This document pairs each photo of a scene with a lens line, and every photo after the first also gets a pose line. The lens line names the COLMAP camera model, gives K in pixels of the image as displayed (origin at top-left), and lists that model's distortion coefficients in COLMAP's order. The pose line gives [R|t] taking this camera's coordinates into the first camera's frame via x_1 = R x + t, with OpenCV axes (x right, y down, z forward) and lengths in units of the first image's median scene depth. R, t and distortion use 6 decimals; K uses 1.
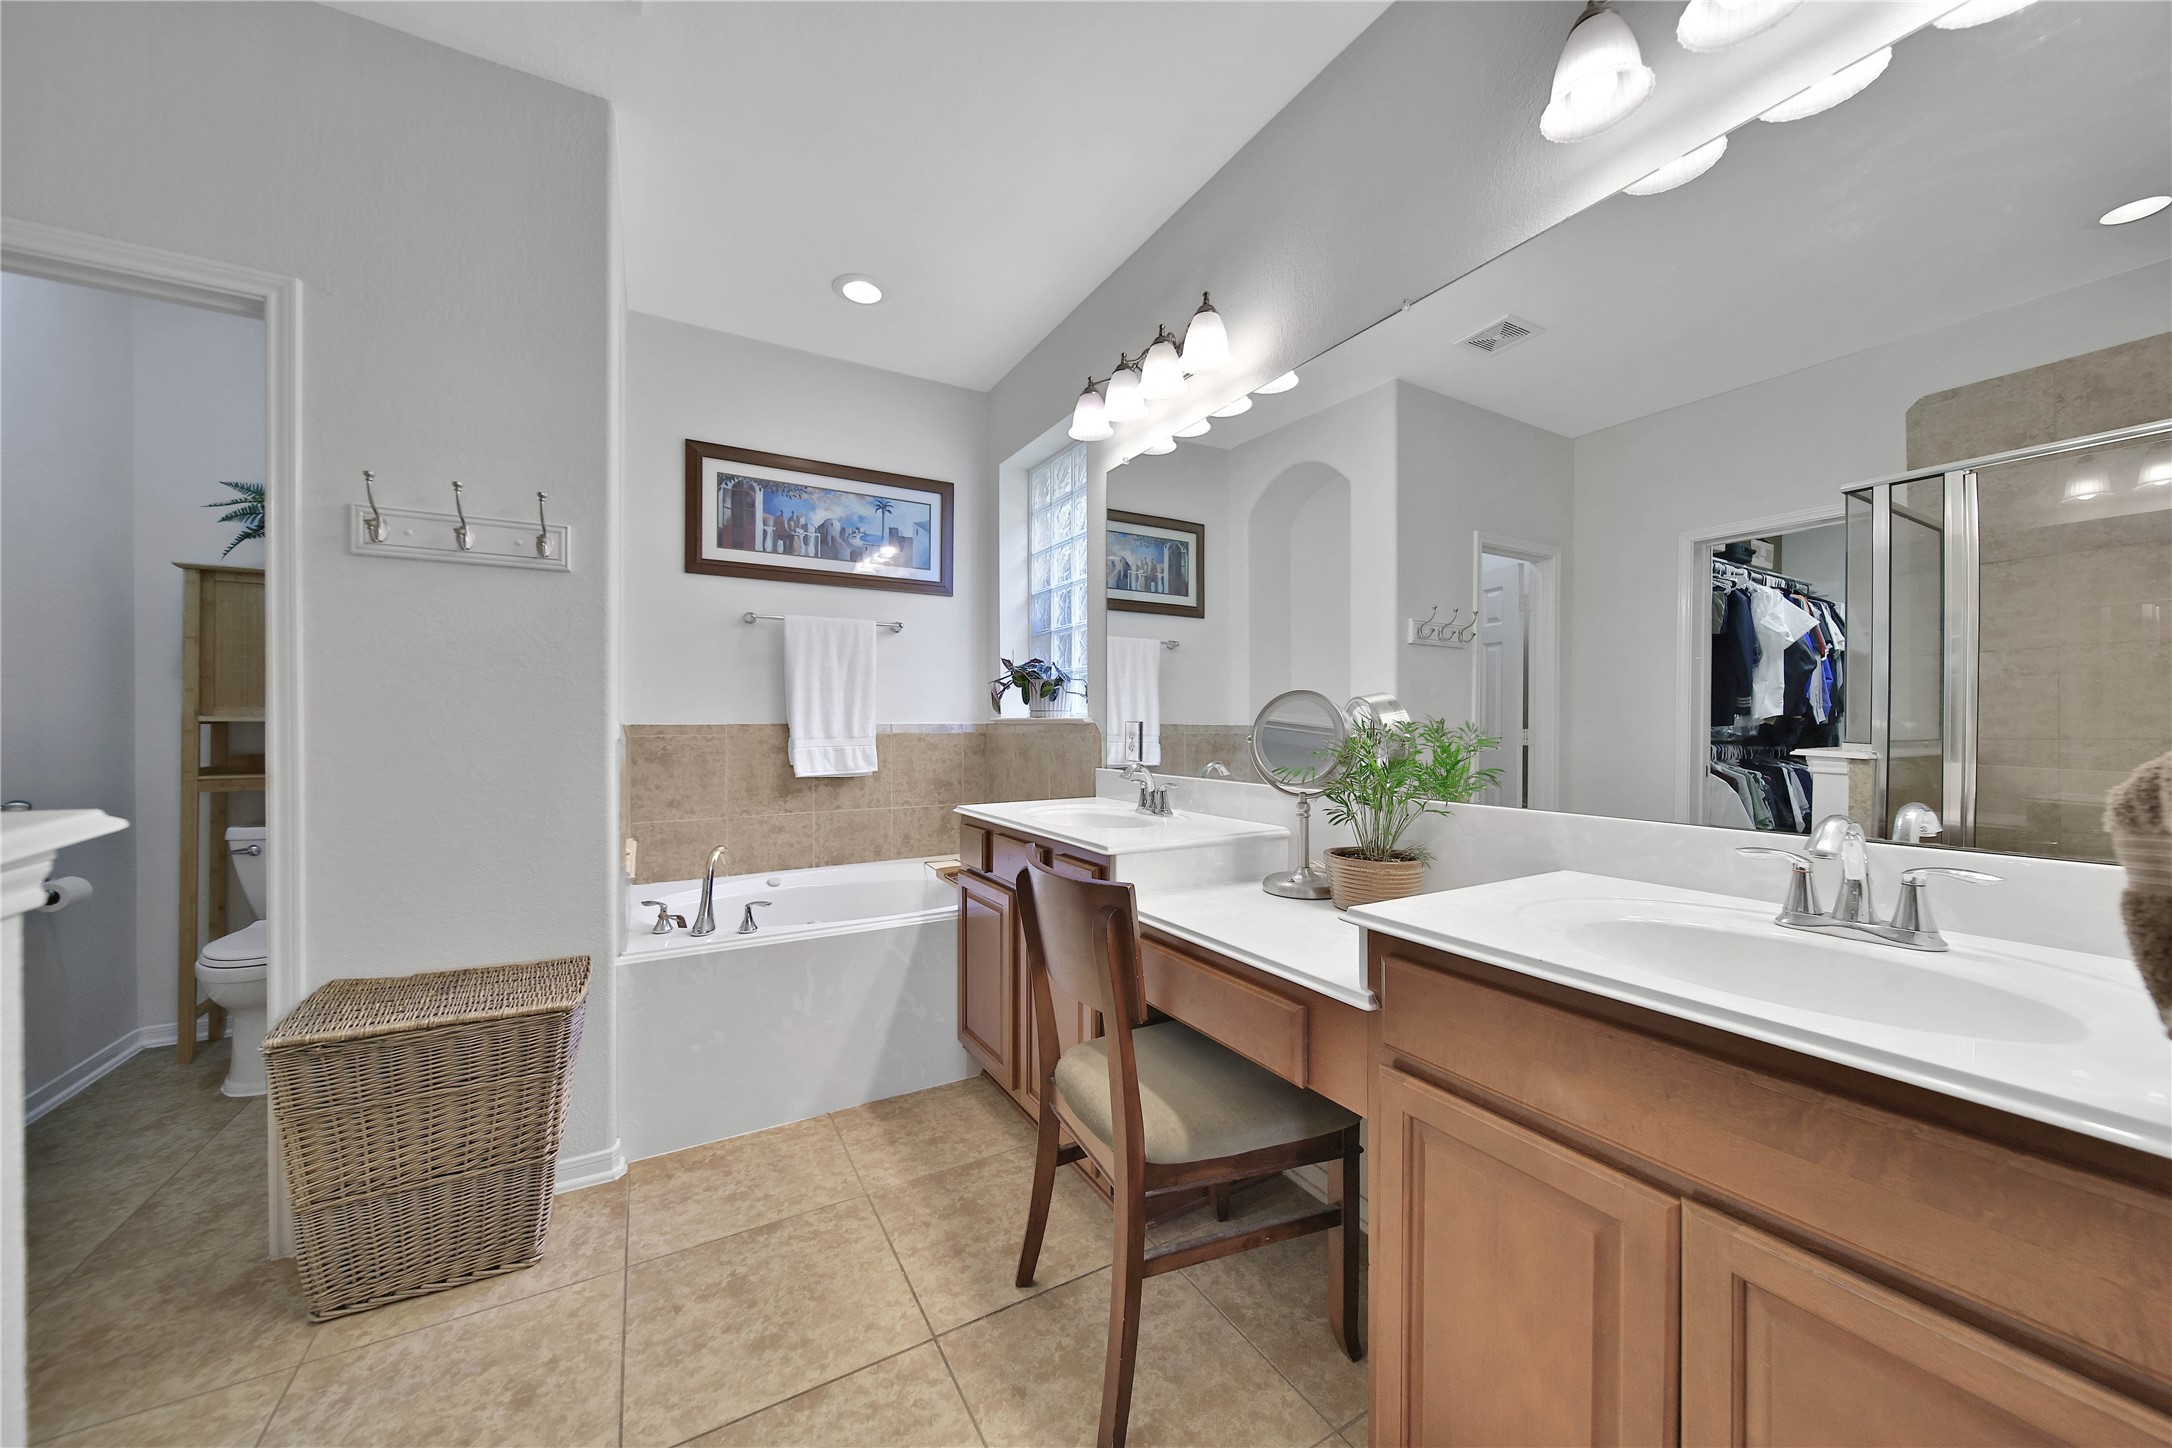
lens RADIAL K [[755.0, 0, 1077.8], [0, 755.0, 724.6], [0, 0, 1]] dist [-0.000227, -0.001974]
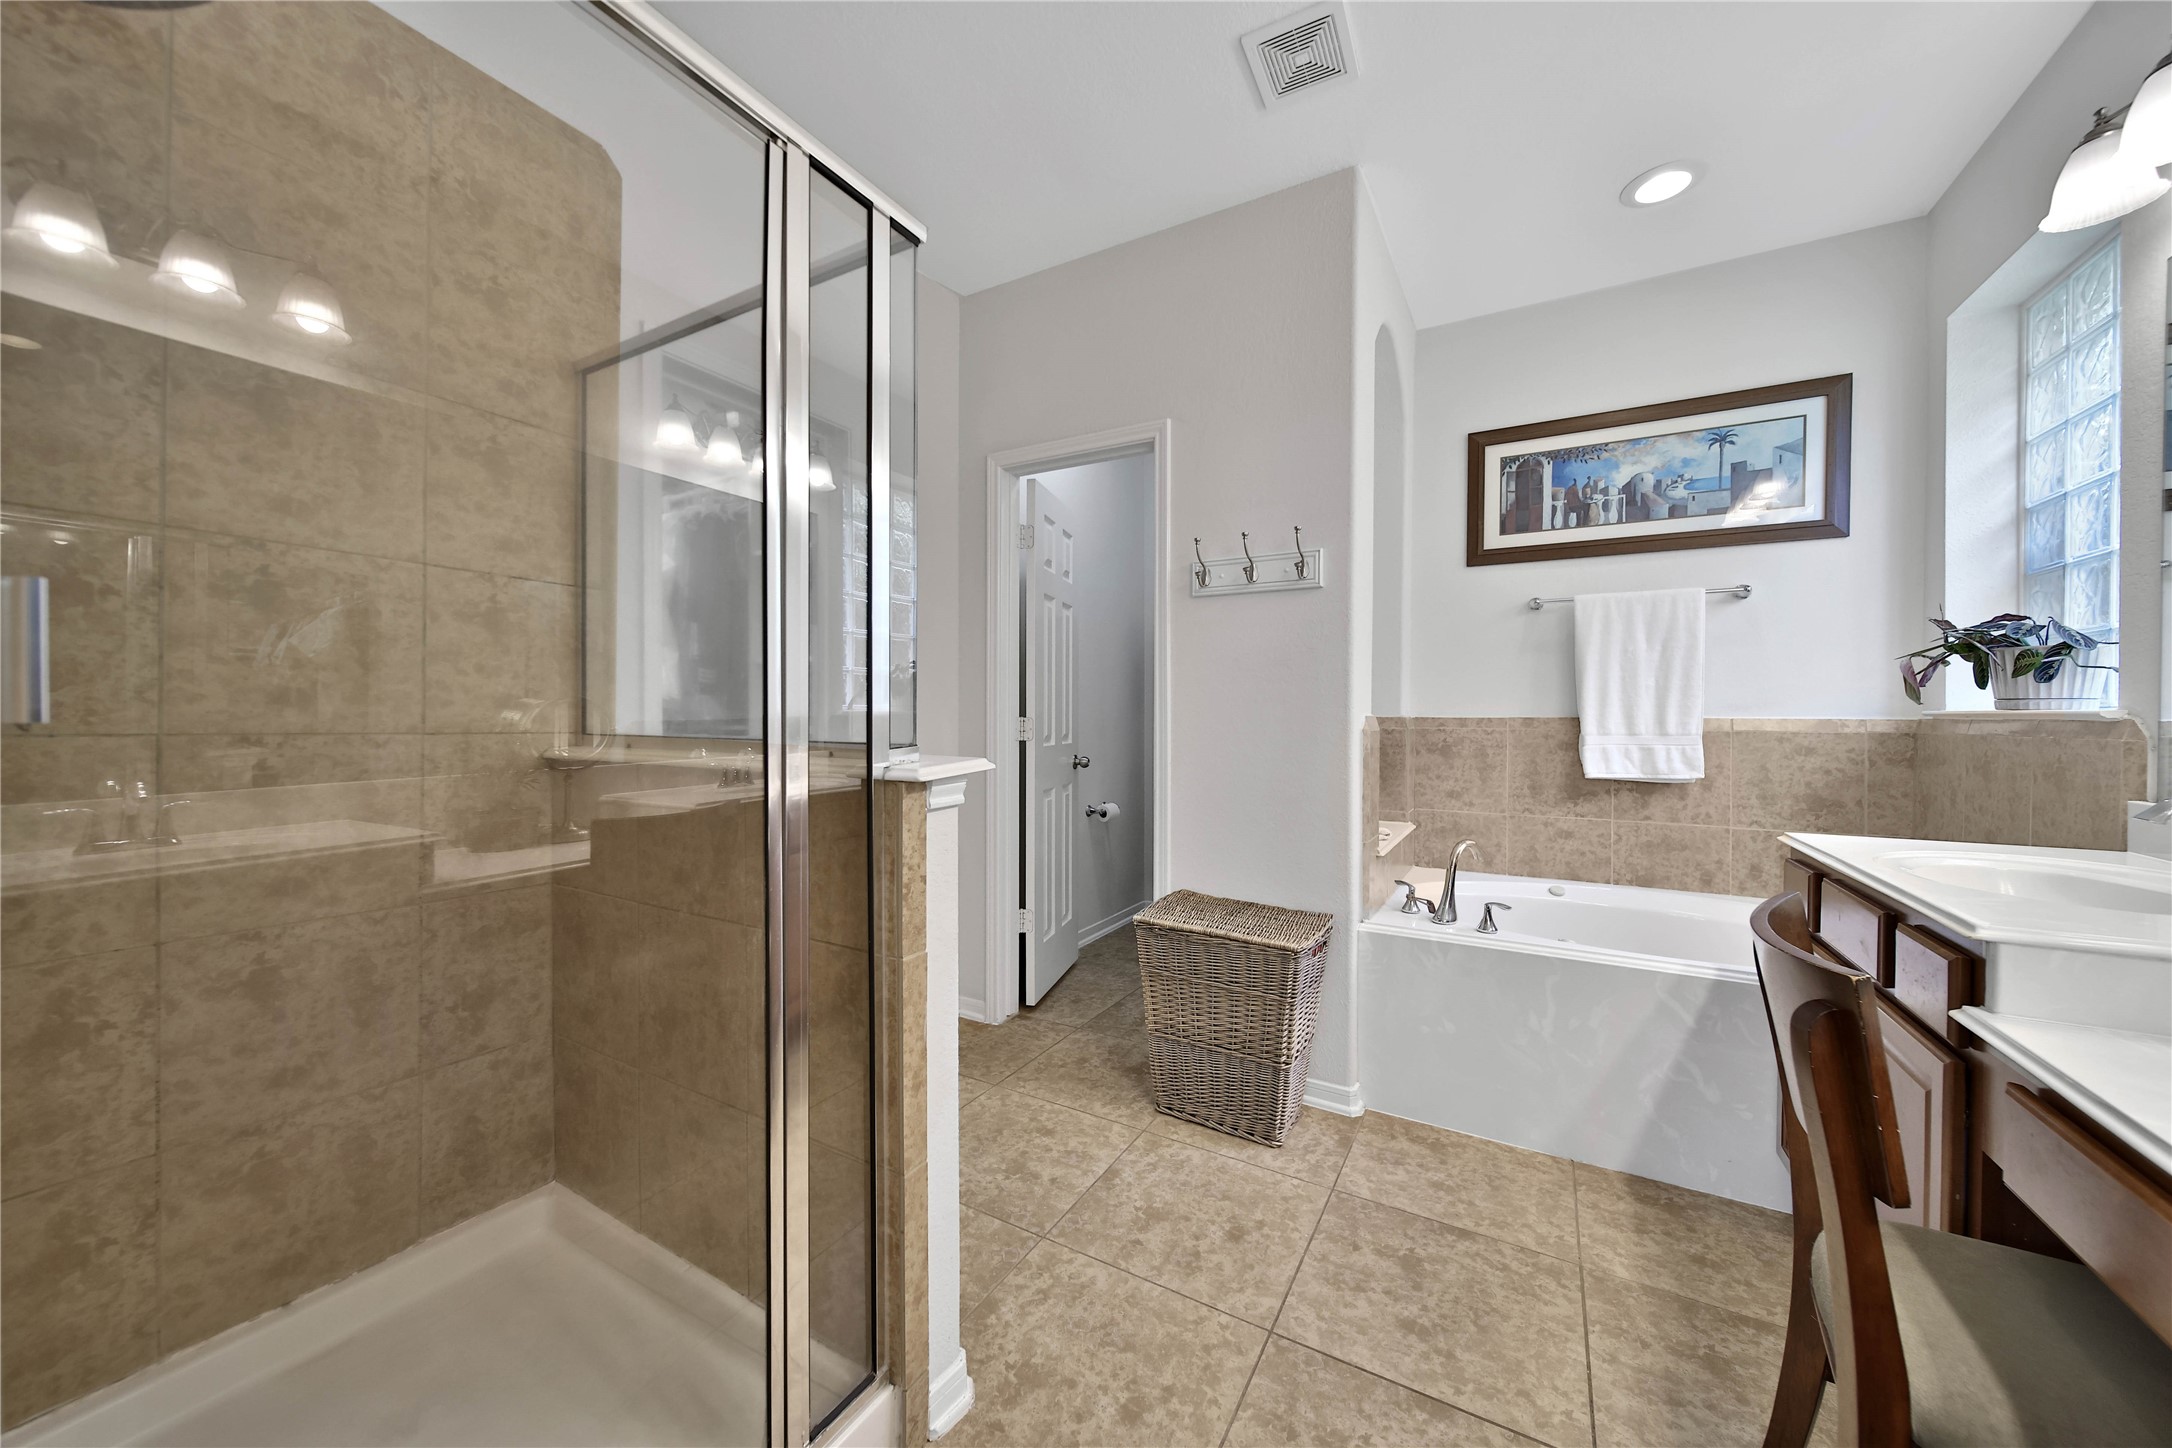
lens RADIAL K [[755.0, 0, 1077.8], [0, 755.0, 724.6], [0, 0, 1]] dist [-0.000227, -0.001974]
pose [[0.504870, 0.014639, -0.863071, 0.129603], [-0.007161, 0.999893, 0.012771, 0.000424], [0.863166, -0.000268, 0.504921, 0.058745]]
